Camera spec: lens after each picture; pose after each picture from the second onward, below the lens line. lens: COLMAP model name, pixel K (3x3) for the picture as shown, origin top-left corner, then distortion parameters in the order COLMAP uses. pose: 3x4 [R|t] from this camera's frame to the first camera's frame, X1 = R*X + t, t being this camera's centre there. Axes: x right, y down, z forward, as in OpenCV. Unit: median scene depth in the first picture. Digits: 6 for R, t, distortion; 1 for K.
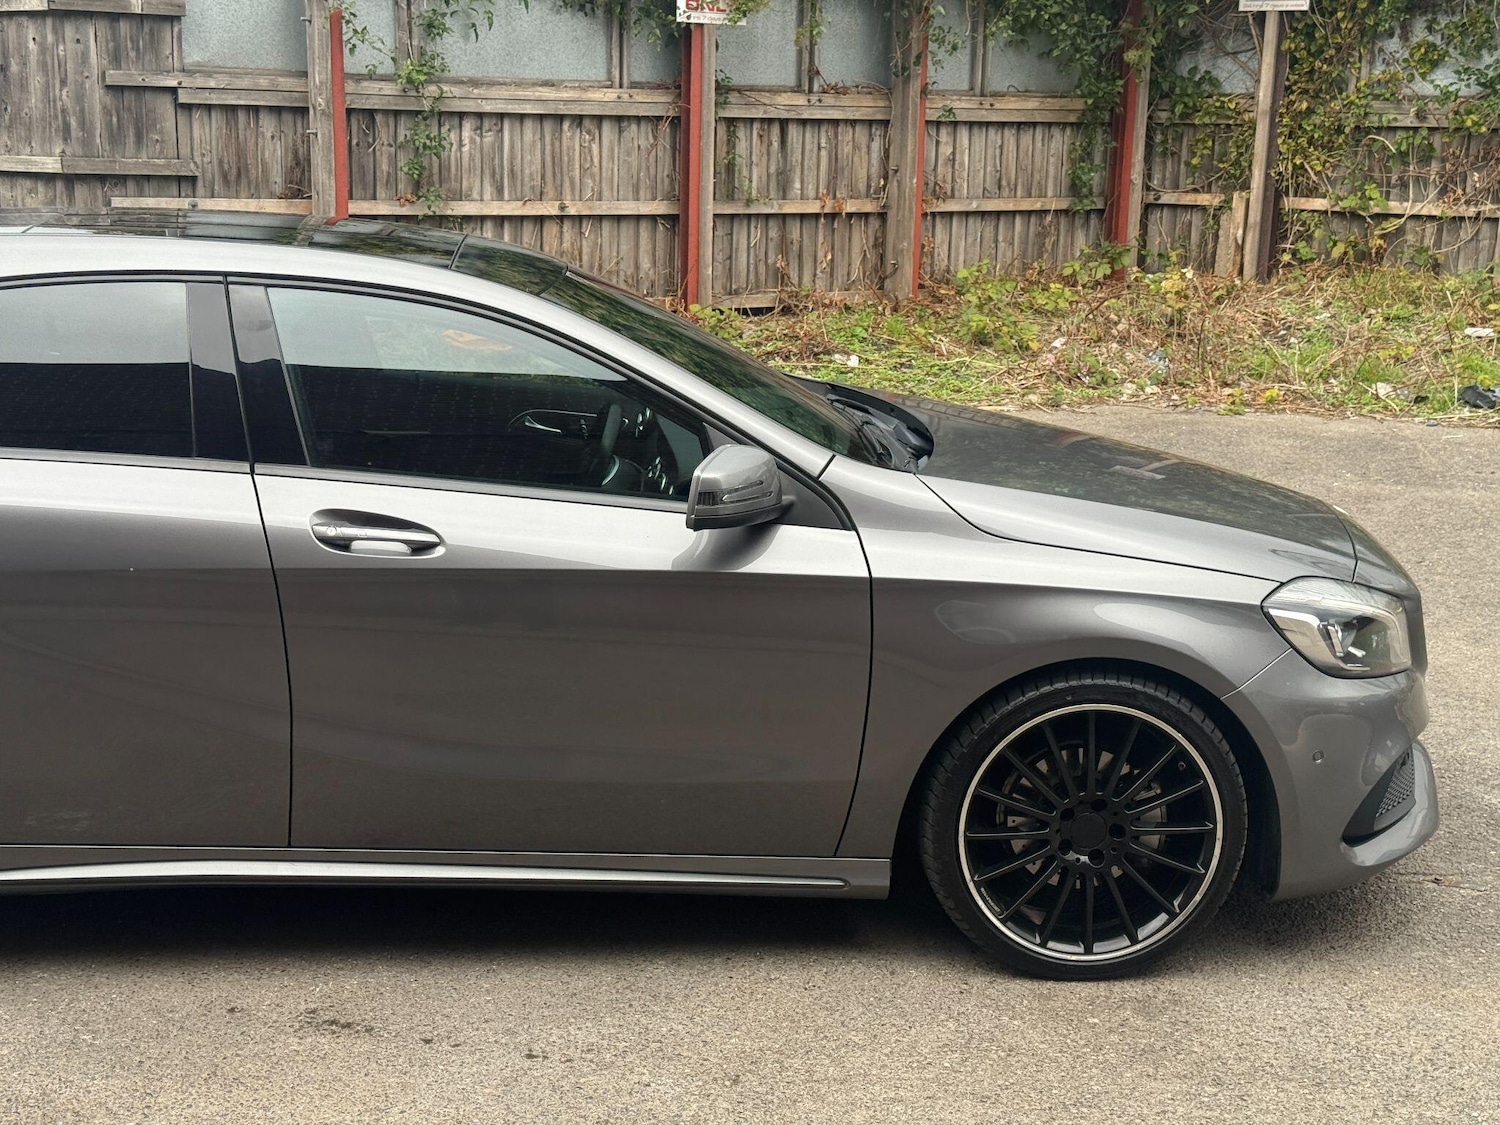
lens RADIAL K [[2112.8, 0, 700.1], [0, 2112.8, 559.9], [0, 0, 1]] dist [0.107206, 0.000000]
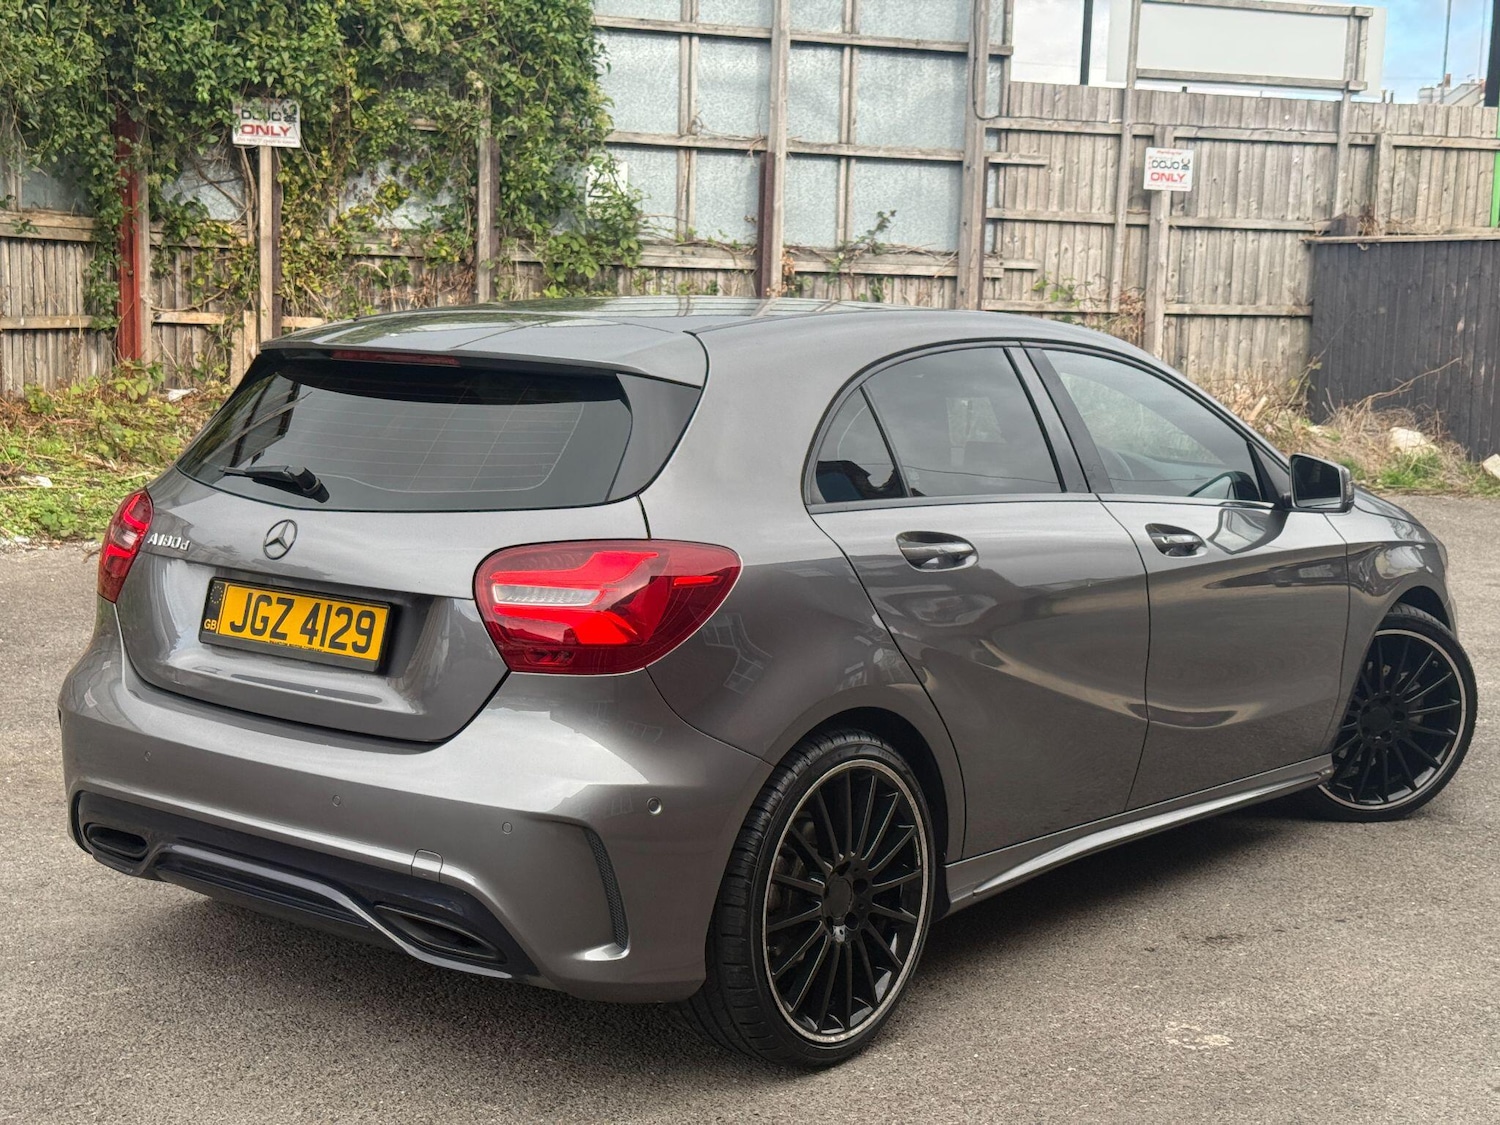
lens RADIAL K [[2112.8, 0, 766.8], [0, 2112.8, 588.5], [0, 0, 1]] dist [0.107206, 0.000000]
pose [[0.679899, -0.102415, 0.726119, -0.398430], [0.139467, 0.990185, 0.009071, -0.009632], [-0.719921, 0.095102, 0.687510, 0.105615]]
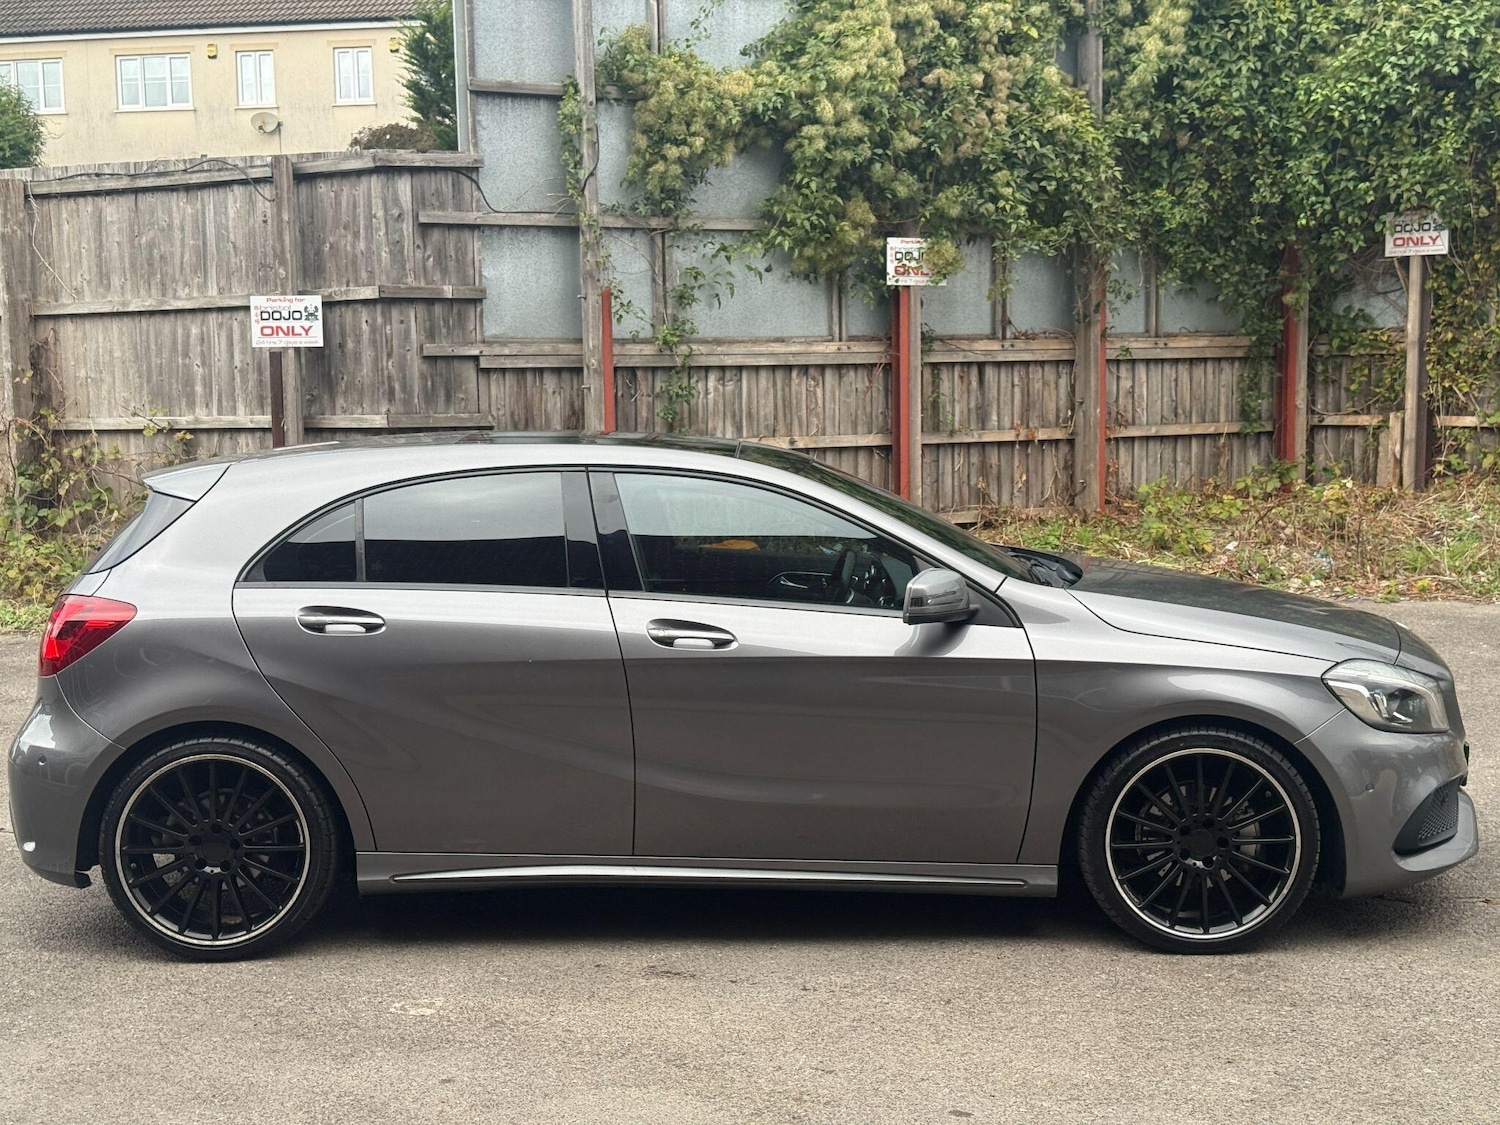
lens RADIAL K [[2092.5, 0, 711.9], [0, 2092.5, 567.7], [0, 0, 1]] dist [0.120583, 0.000000]
pose [[0.995012, -0.025471, -0.096448, 0.000762], [0.014239, 0.993217, -0.115404, 0.035734], [0.098733, 0.113455, 0.988625, -0.142694]]
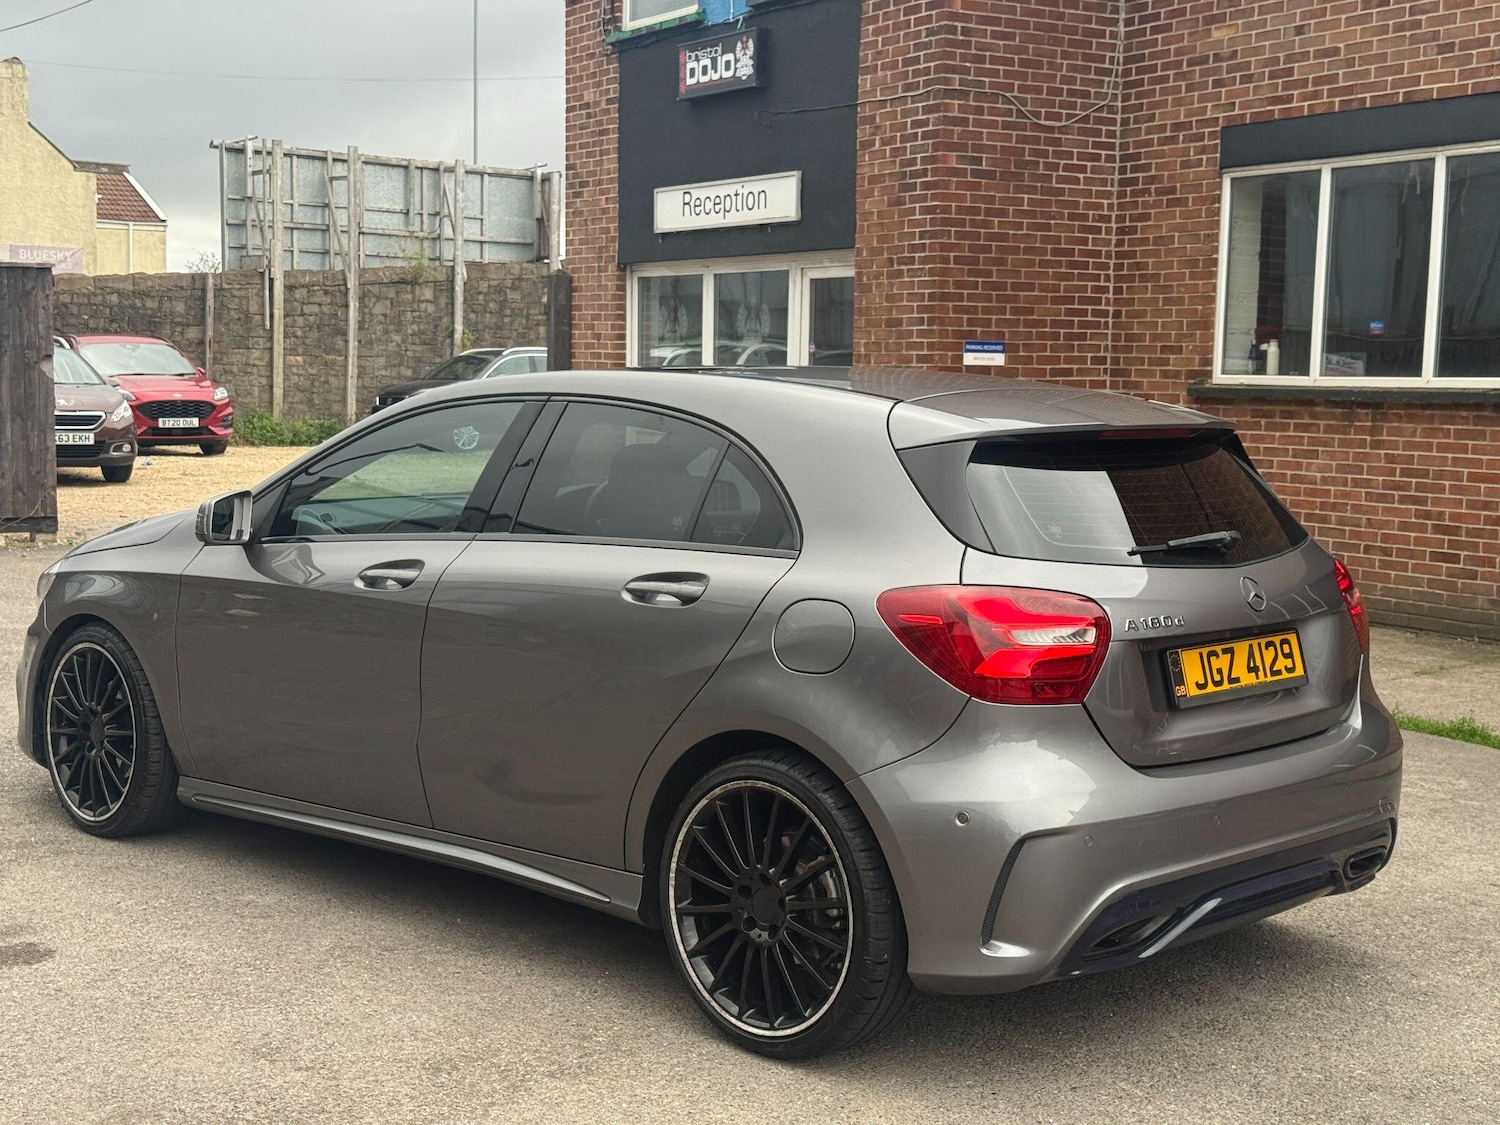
lens RADIAL K [[2112.8, 0, 711.1], [0, 2112.8, 559.3], [0, 0, 1]] dist [0.107206, 0.000000]
pose [[-0.652474, -0.095876, 0.751722, -0.432294], [0.130951, 0.962777, 0.236456, -0.131325], [-0.746411, 0.252720, -0.615632, 0.679897]]
